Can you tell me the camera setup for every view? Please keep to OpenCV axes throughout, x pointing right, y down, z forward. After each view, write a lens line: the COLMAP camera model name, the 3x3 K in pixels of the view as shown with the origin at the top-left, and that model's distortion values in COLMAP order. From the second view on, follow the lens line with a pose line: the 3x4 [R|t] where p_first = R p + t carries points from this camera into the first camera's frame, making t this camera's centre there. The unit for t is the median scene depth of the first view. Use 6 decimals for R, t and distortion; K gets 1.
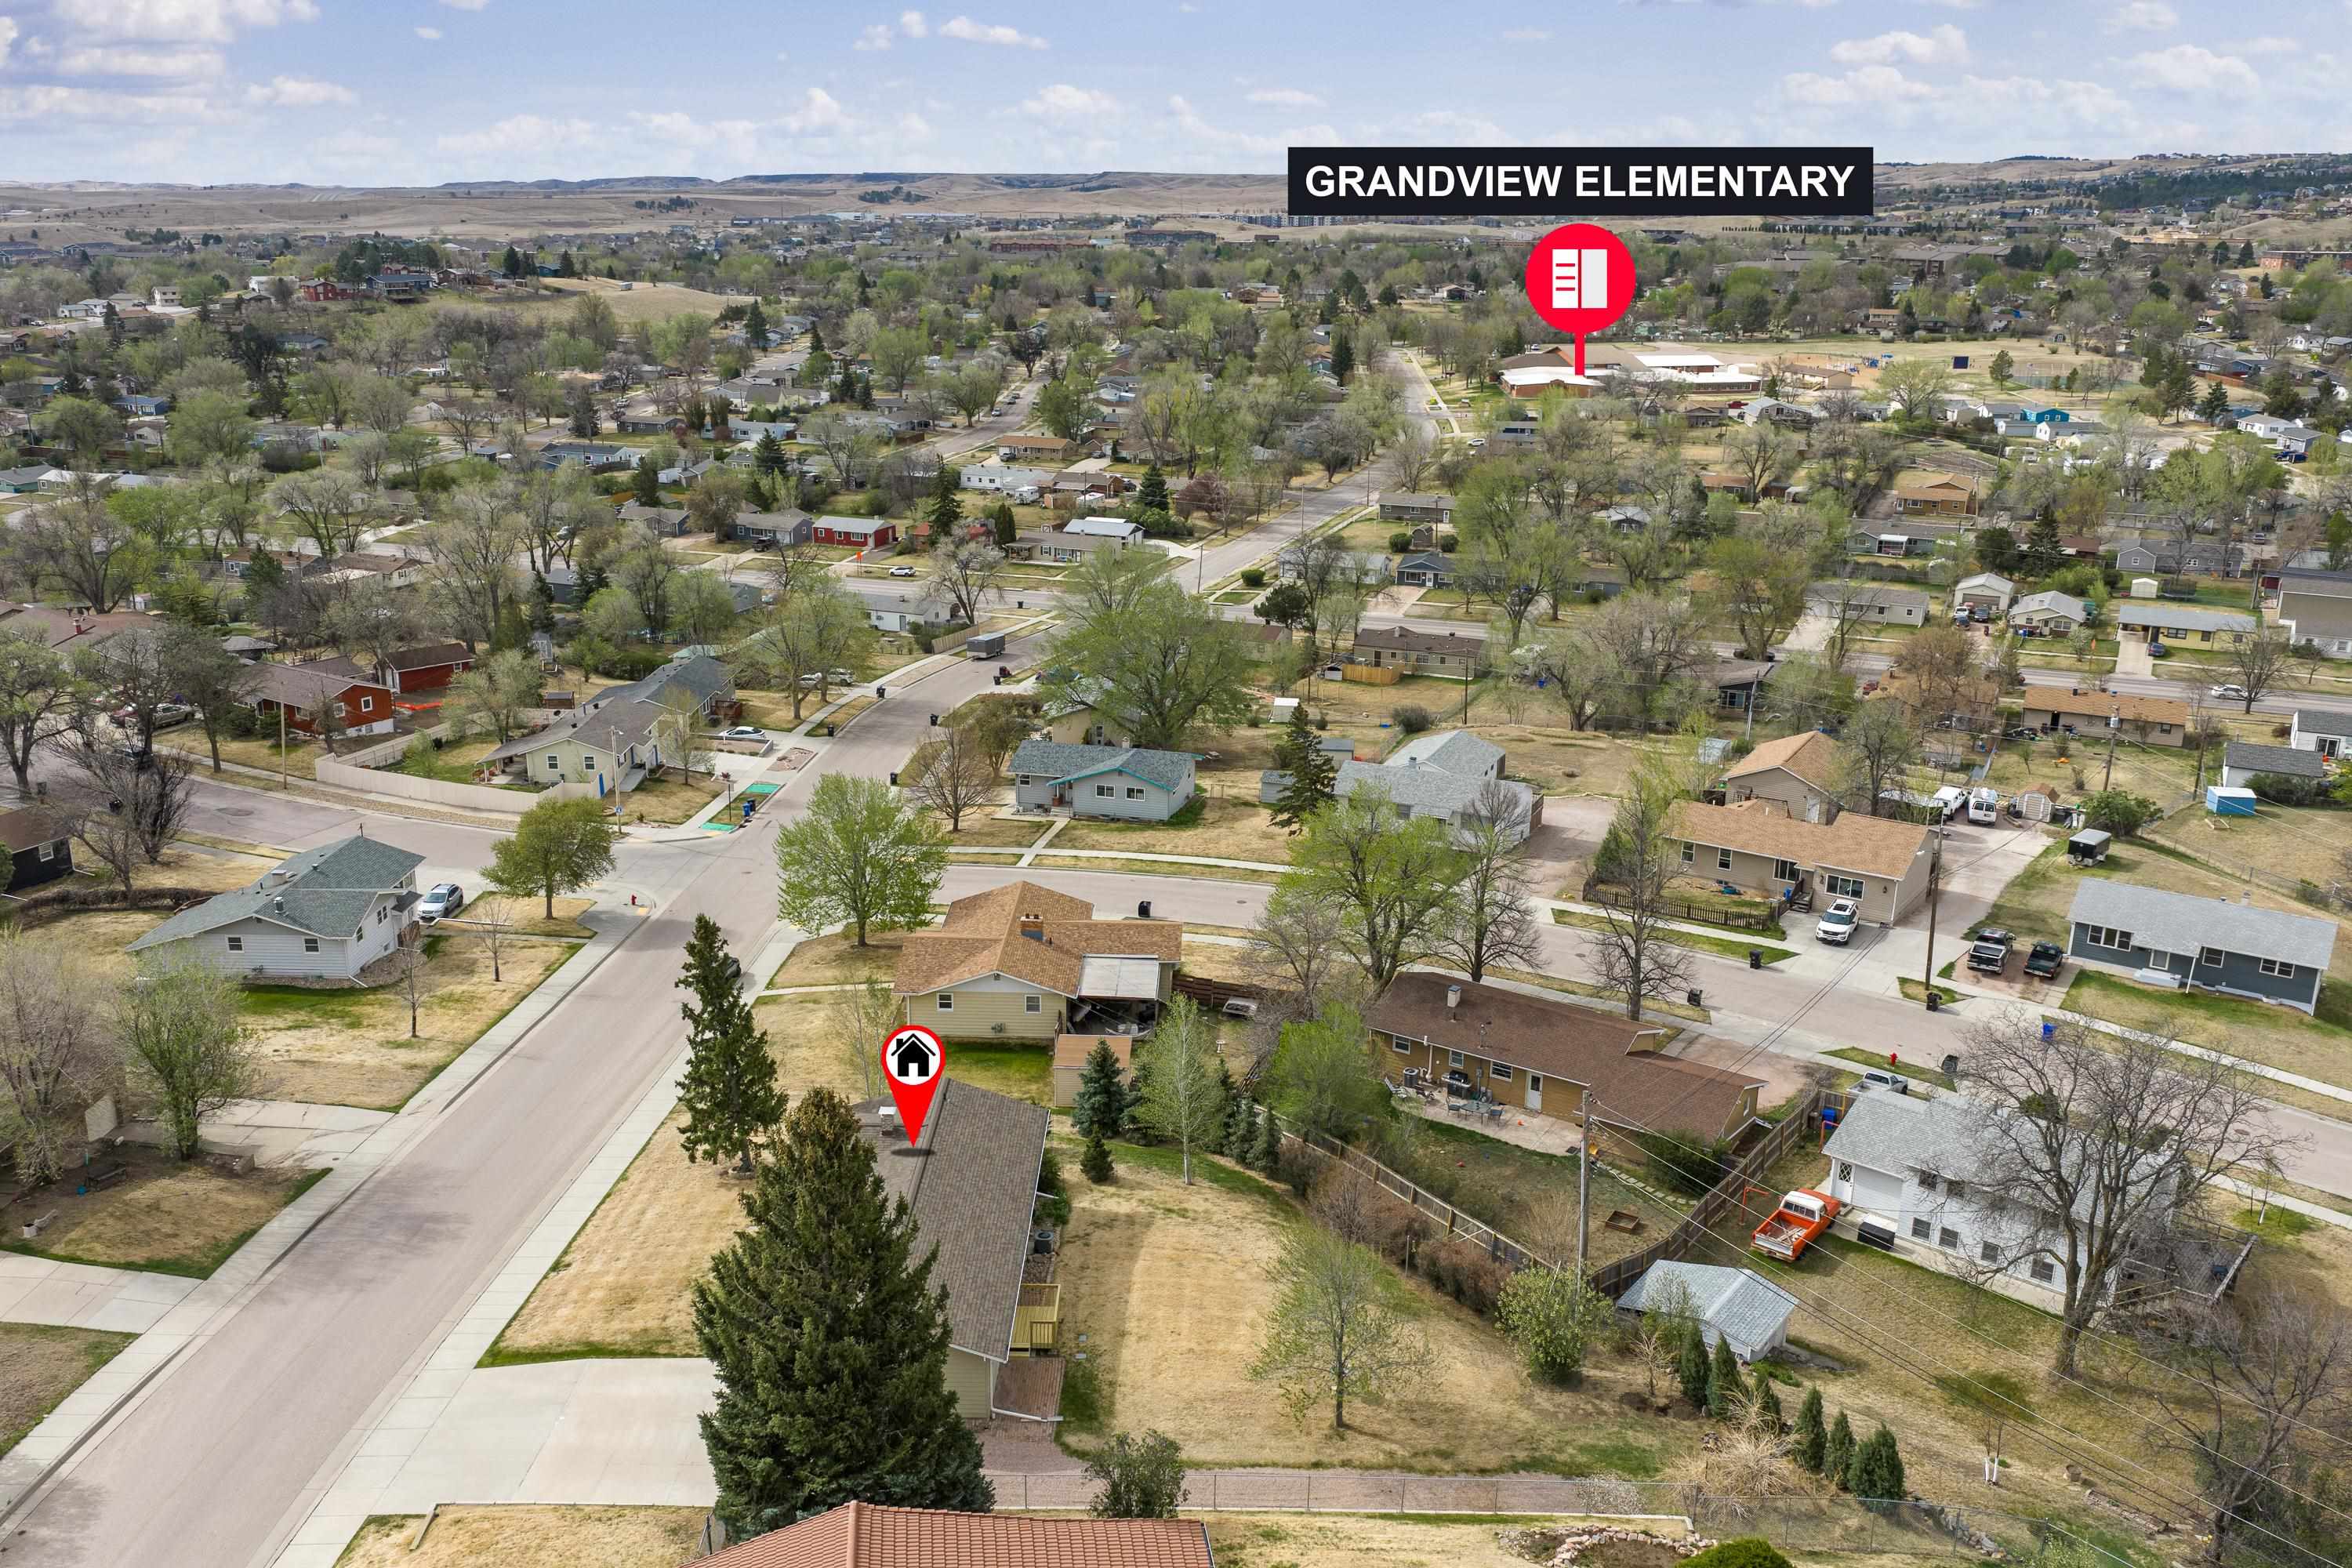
lens RADIAL K [[1950.9, 0, 1176.0], [0, 1950.9, 784.0], [0, 0, 1]] dist [-0.001339, -0.005486]
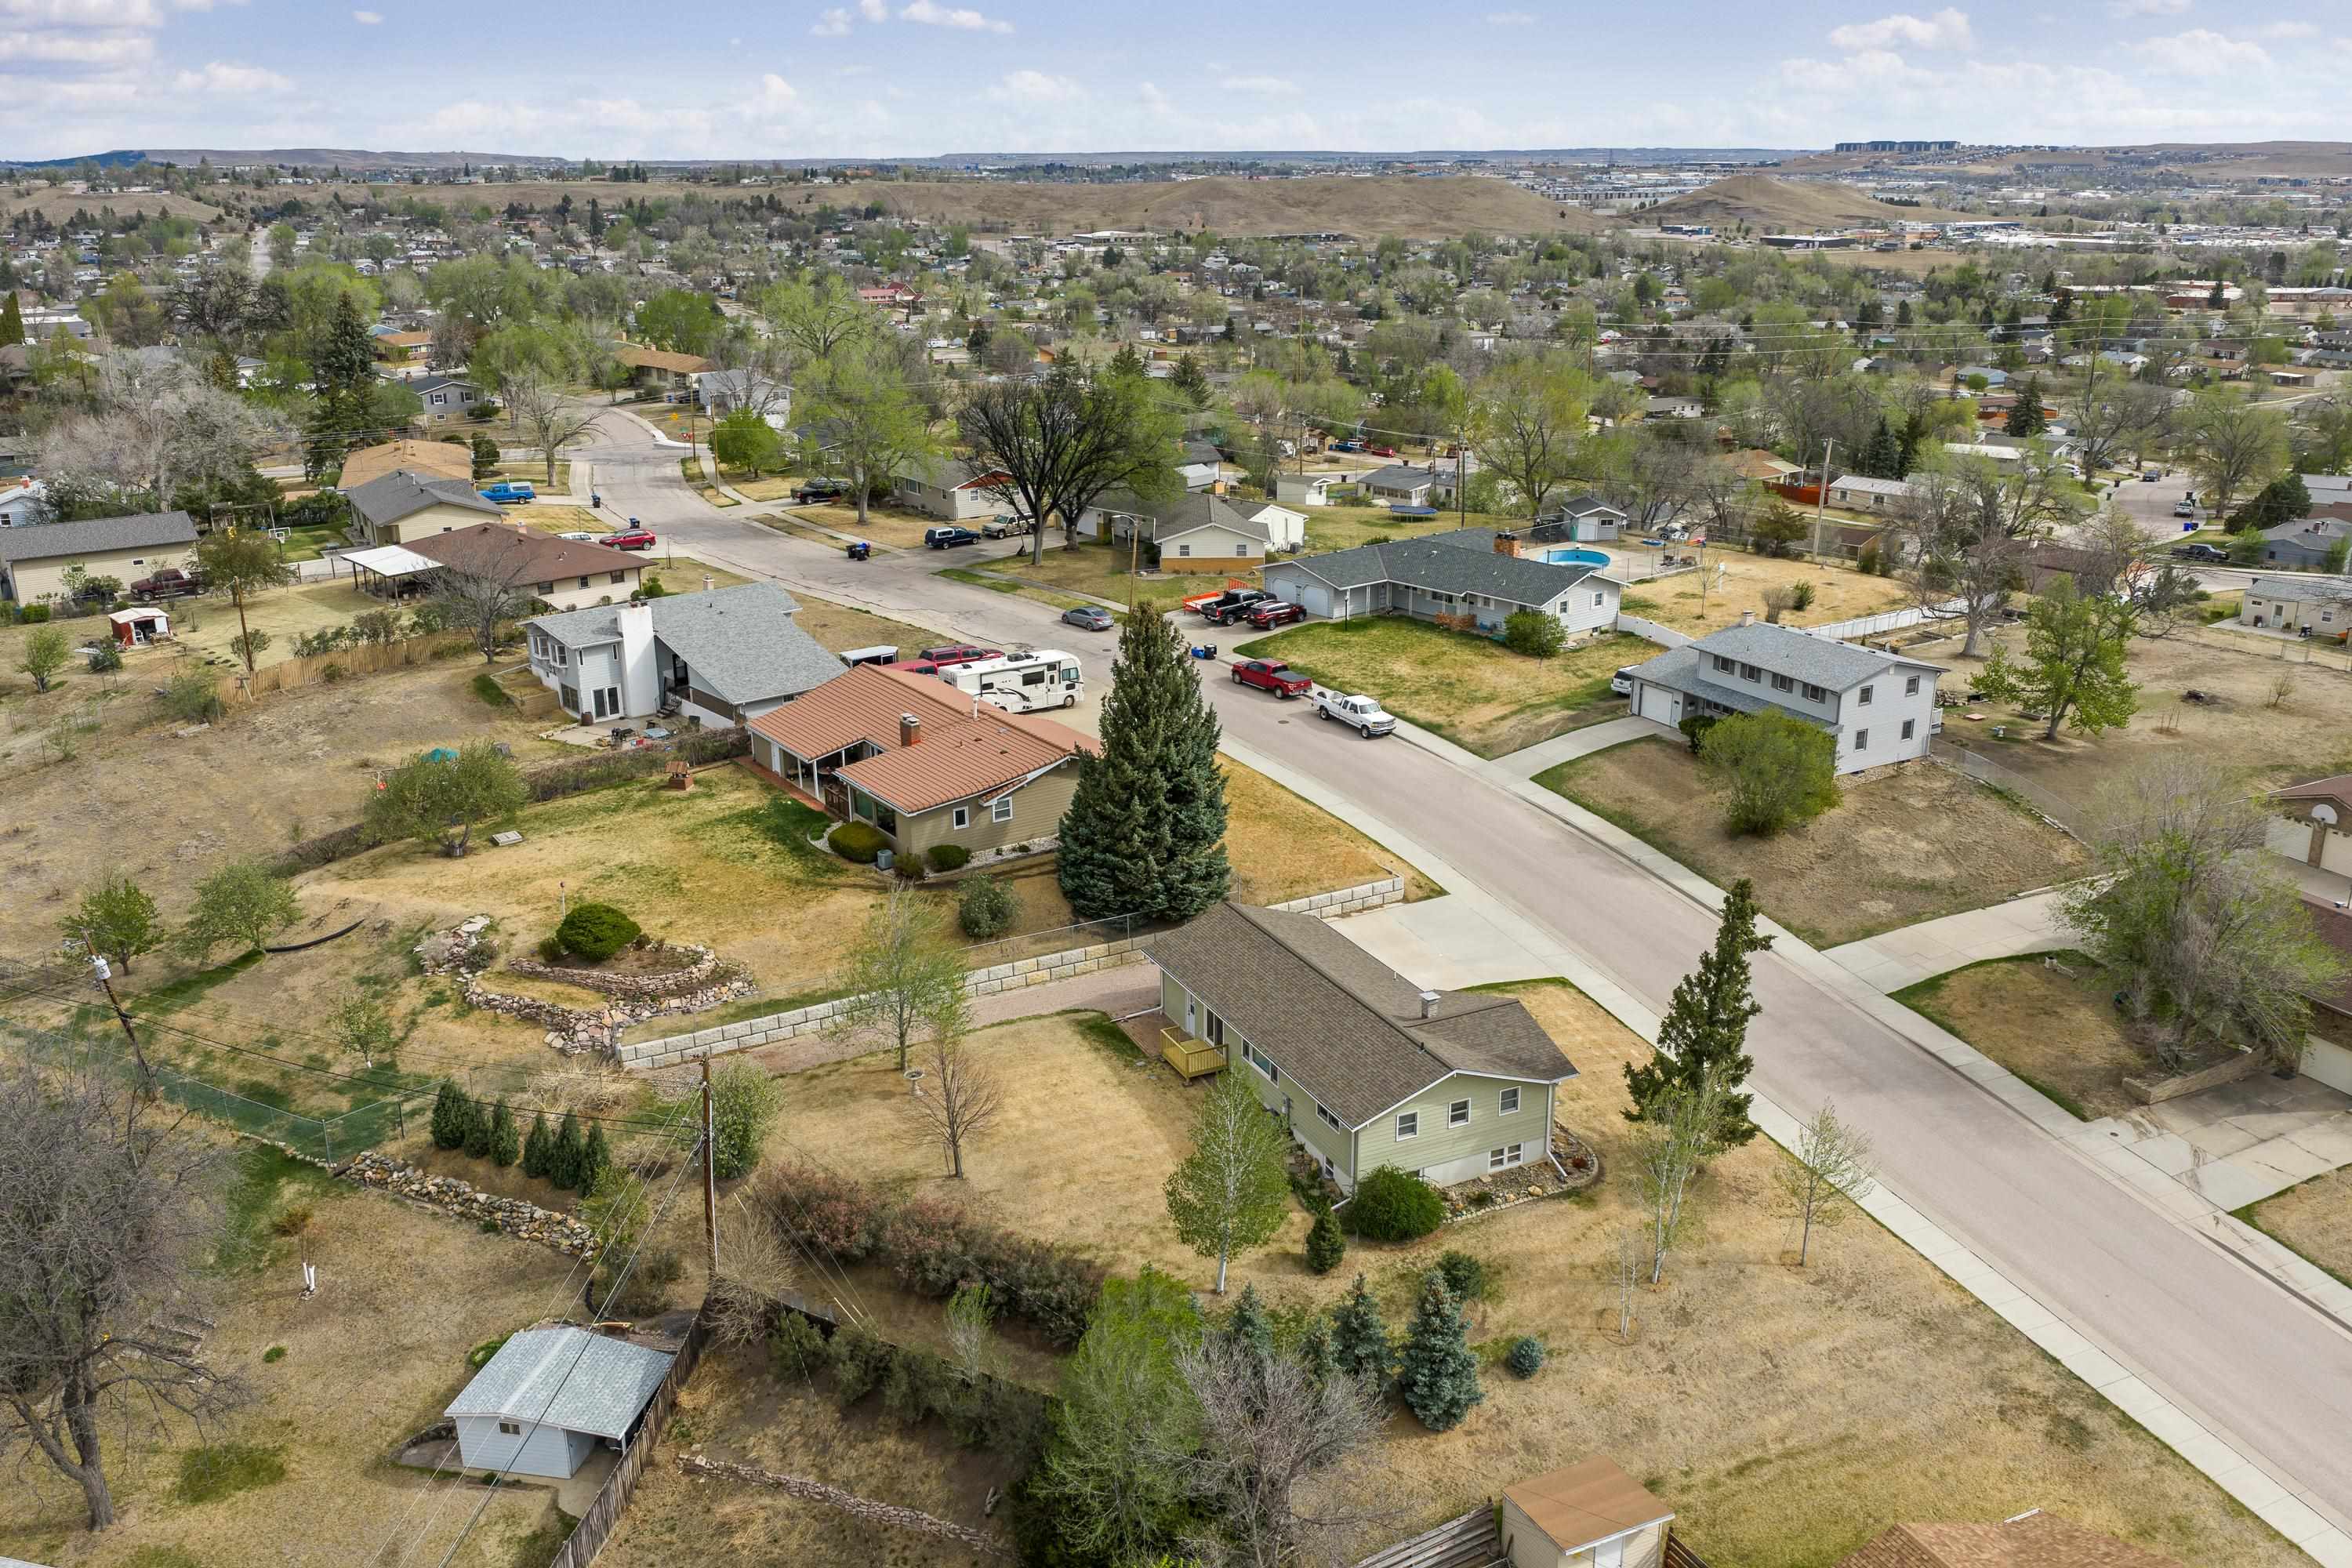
lens RADIAL K [[1950.9, 0, 1176.0], [0, 1950.9, 784.0], [0, 0, 1]] dist [-0.001339, -0.005486]
pose [[-0.894982, 0.144926, -0.421905, 0.324658], [-0.122449, 0.829625, 0.544728, -0.393194], [0.428968, 0.539183, -0.724754, 1.437631]]
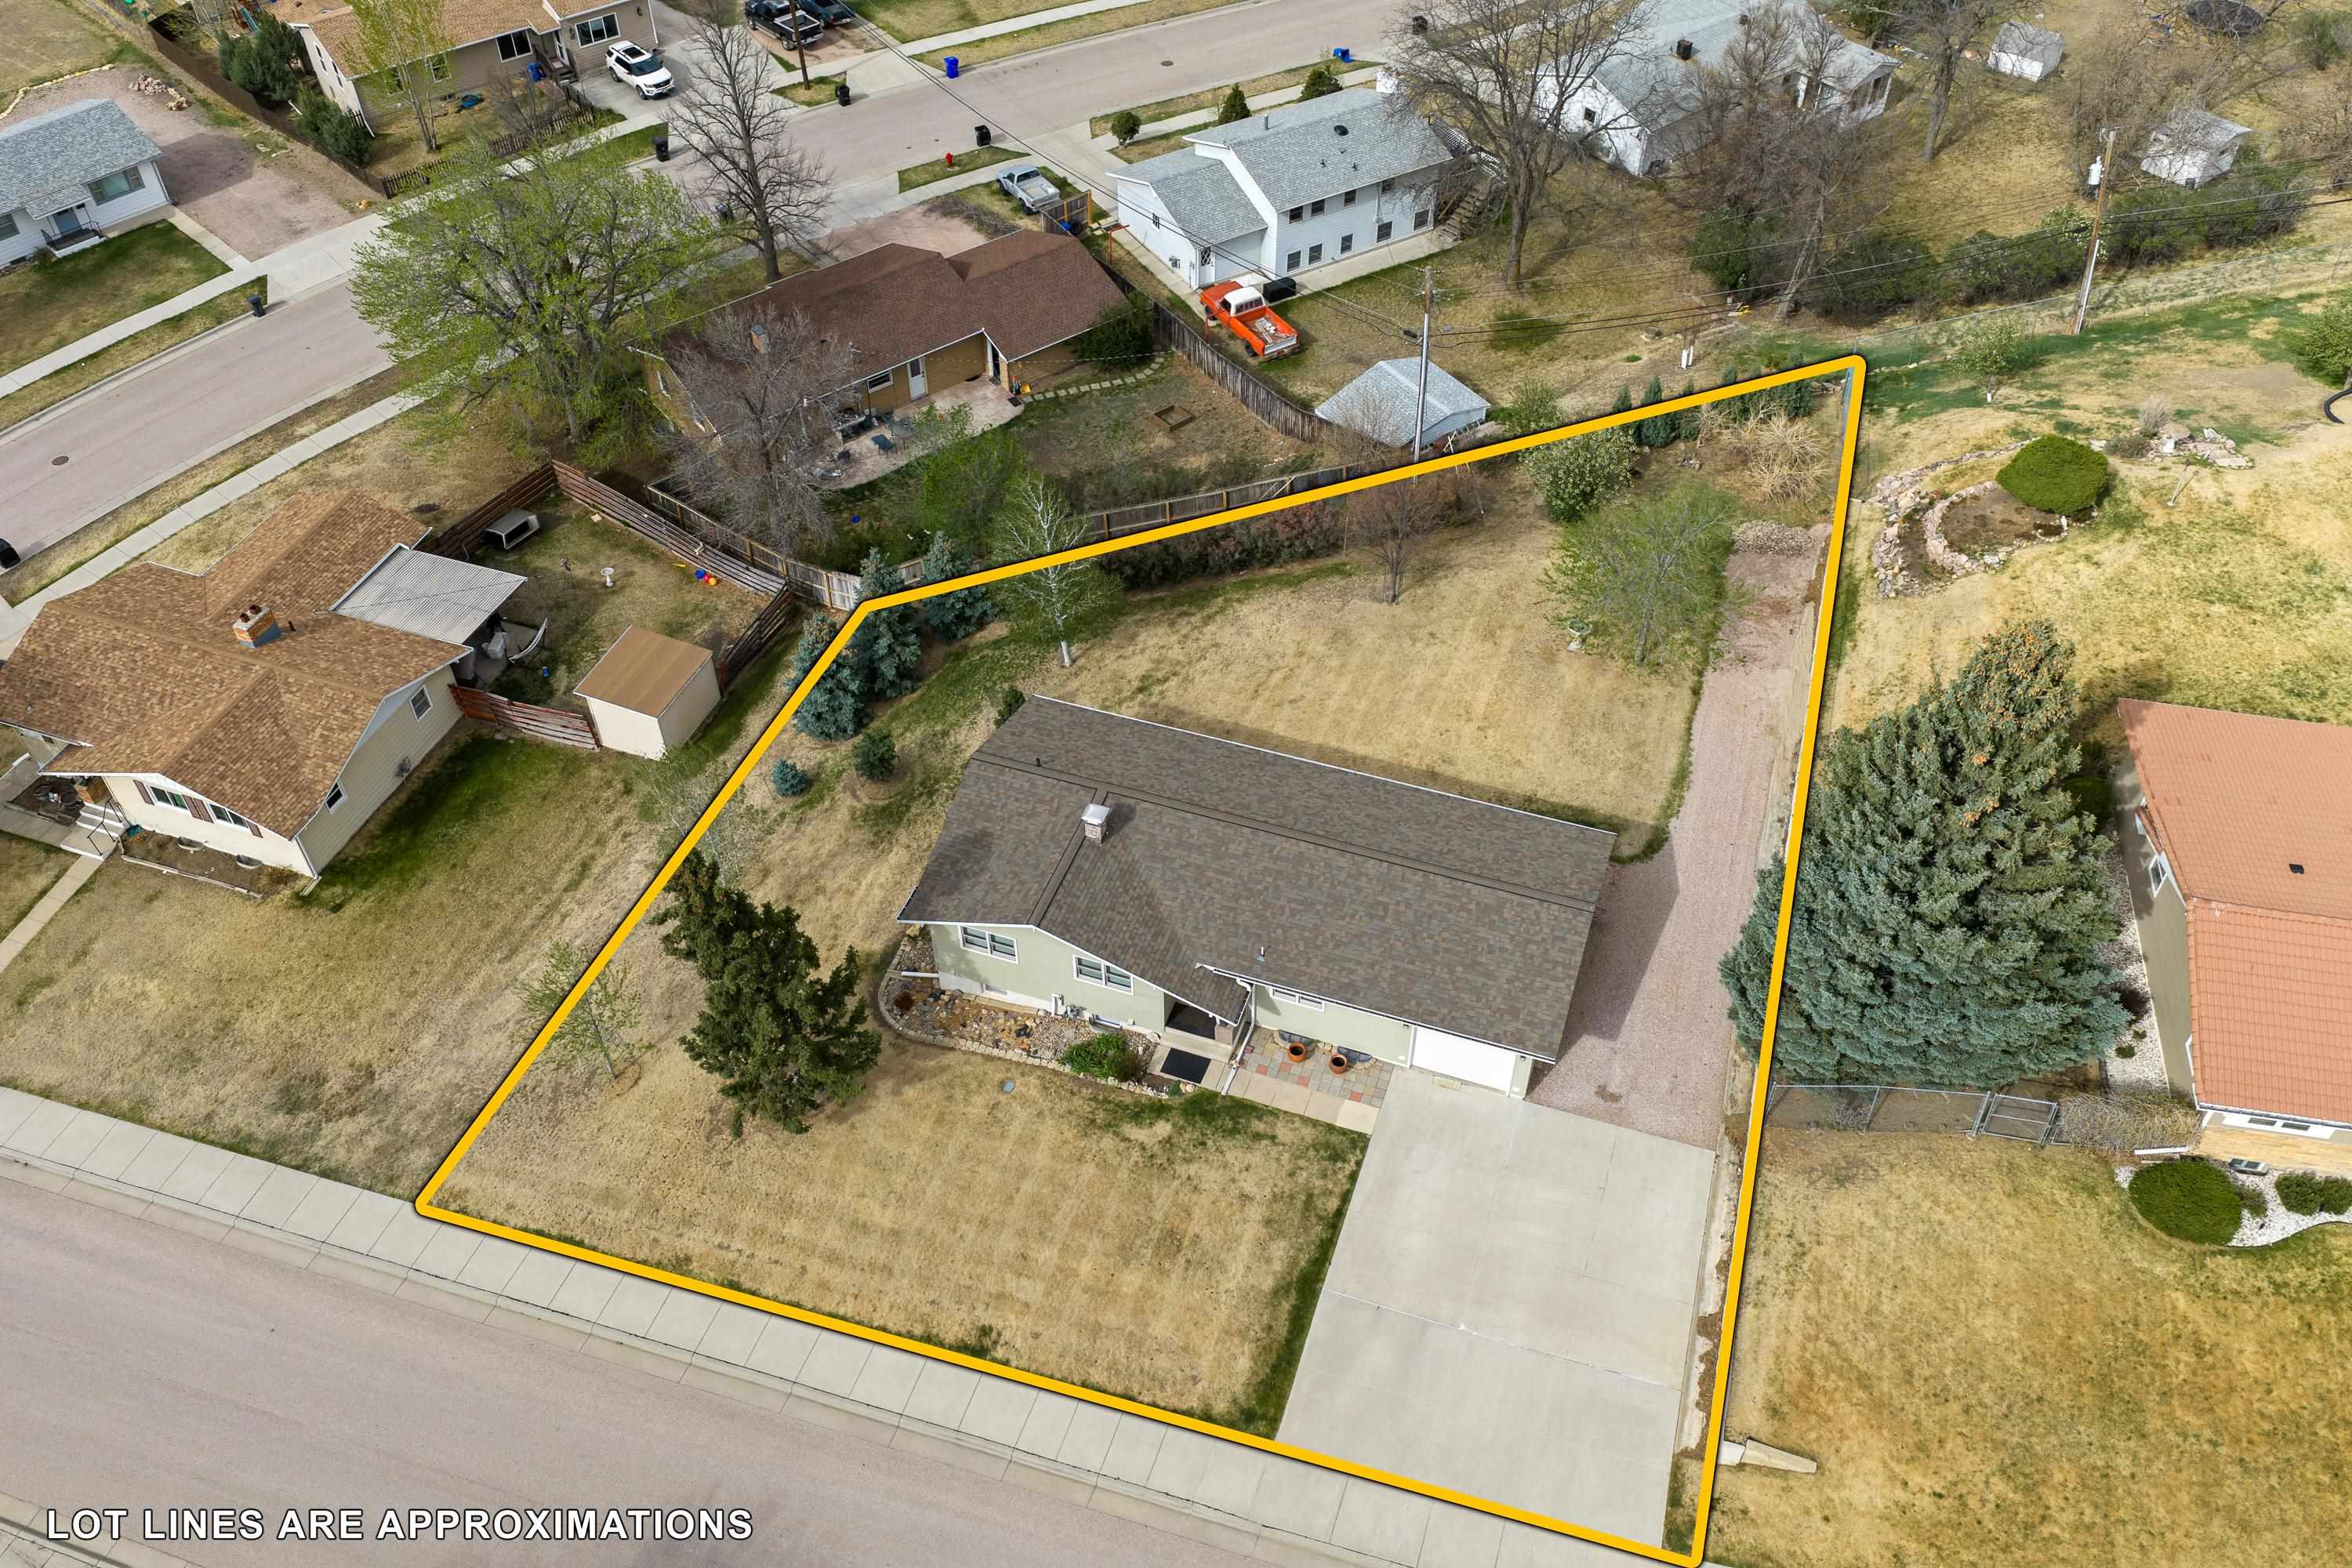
lens RADIAL K [[1950.9, 0, 1176.0], [0, 1950.9, 784.0], [0, 0, 1]] dist [-0.001339, -0.005486]
pose [[0.315814, -0.683204, 0.658403, -0.538721], [0.282232, 0.730149, 0.622275, -0.246135], [-0.905873, -0.010700, 0.423413, 0.608243]]
